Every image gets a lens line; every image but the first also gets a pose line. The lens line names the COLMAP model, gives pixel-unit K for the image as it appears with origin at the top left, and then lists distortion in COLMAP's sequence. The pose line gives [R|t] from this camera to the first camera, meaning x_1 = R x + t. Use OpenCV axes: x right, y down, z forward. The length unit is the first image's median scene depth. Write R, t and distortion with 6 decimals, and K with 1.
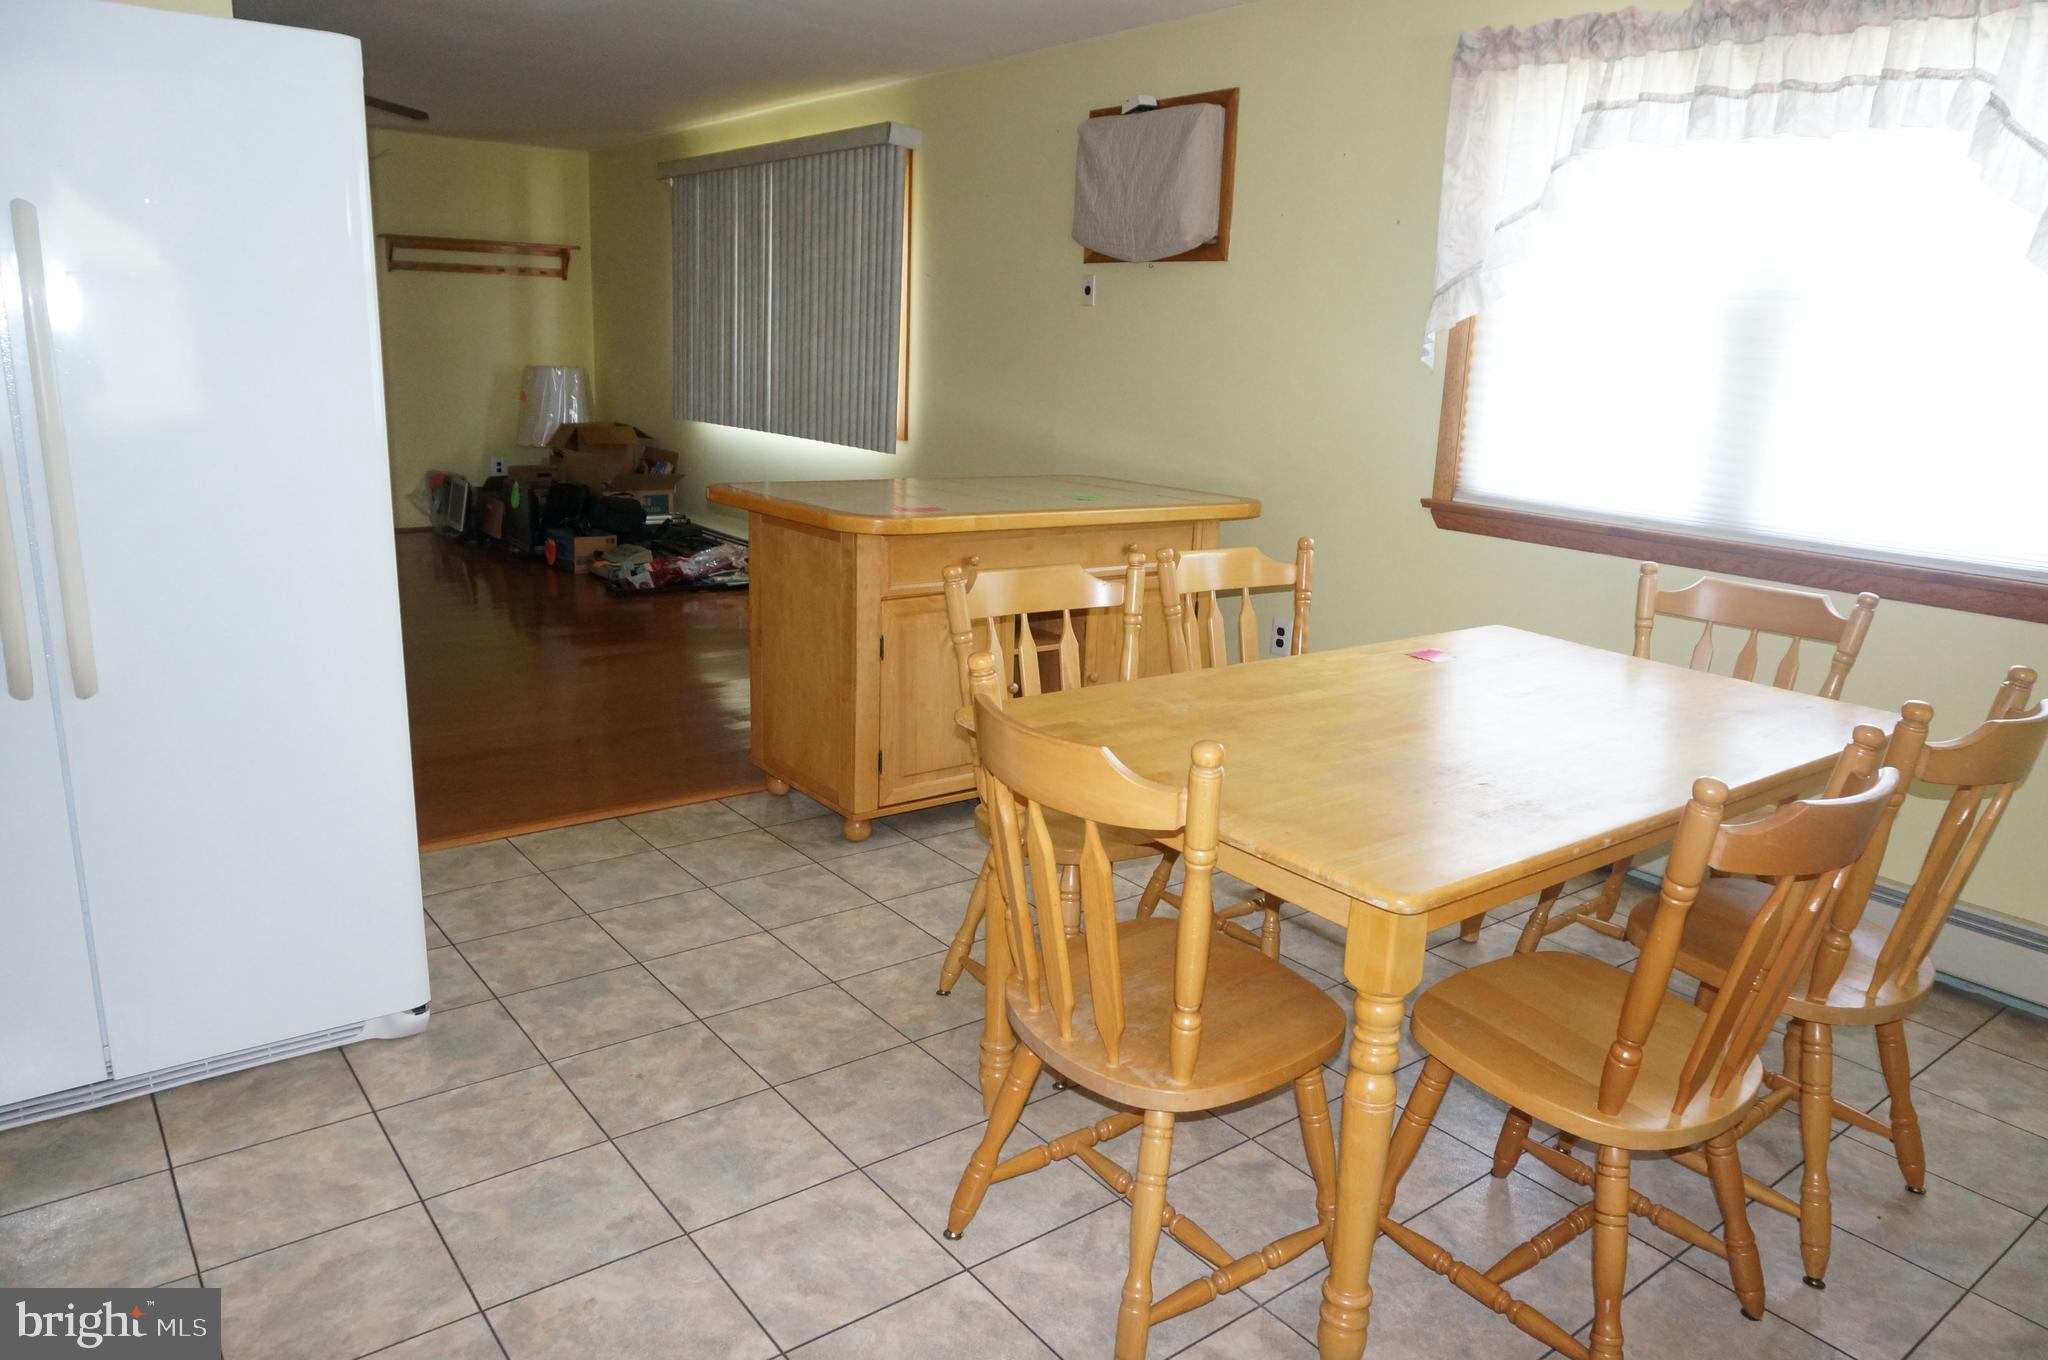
lens RADIAL K [[1371.9, 0, 1021.6], [0, 1371.9, 679.2], [0, 0, 1]] dist [-0.051563, 0.043426]
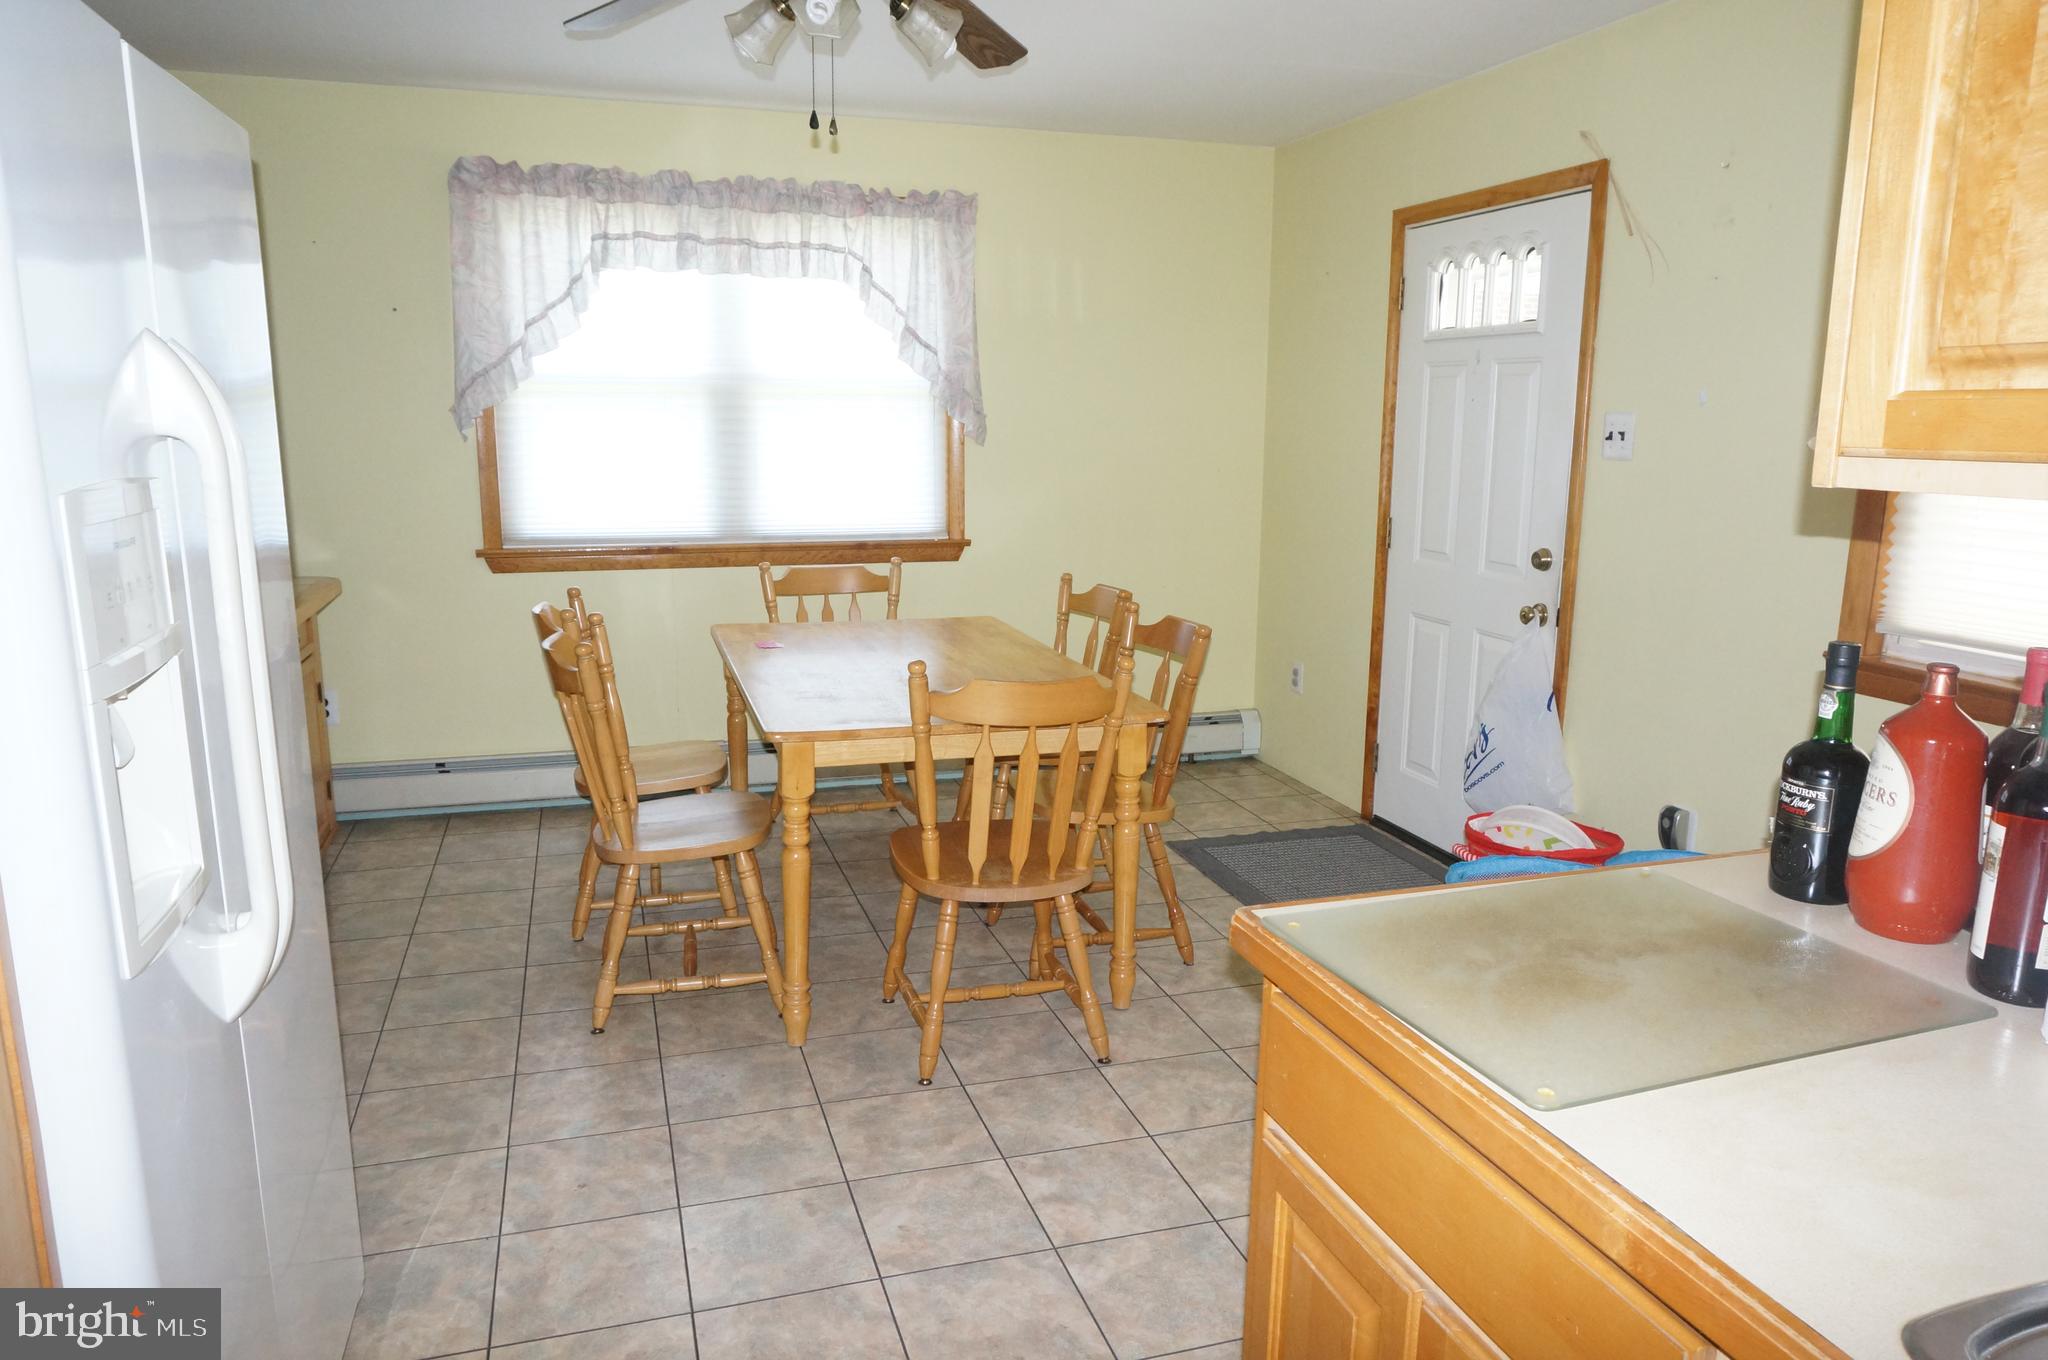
lens RADIAL K [[1371.9, 0, 1021.6], [0, 1371.9, 679.2], [0, 0, 1]] dist [-0.051563, 0.043426]
pose [[0.348009, -0.216893, 0.912057, -0.702545], [0.230043, 0.962882, 0.141204, -0.095834], [-0.908829, 0.160672, 0.384986, 0.179575]]
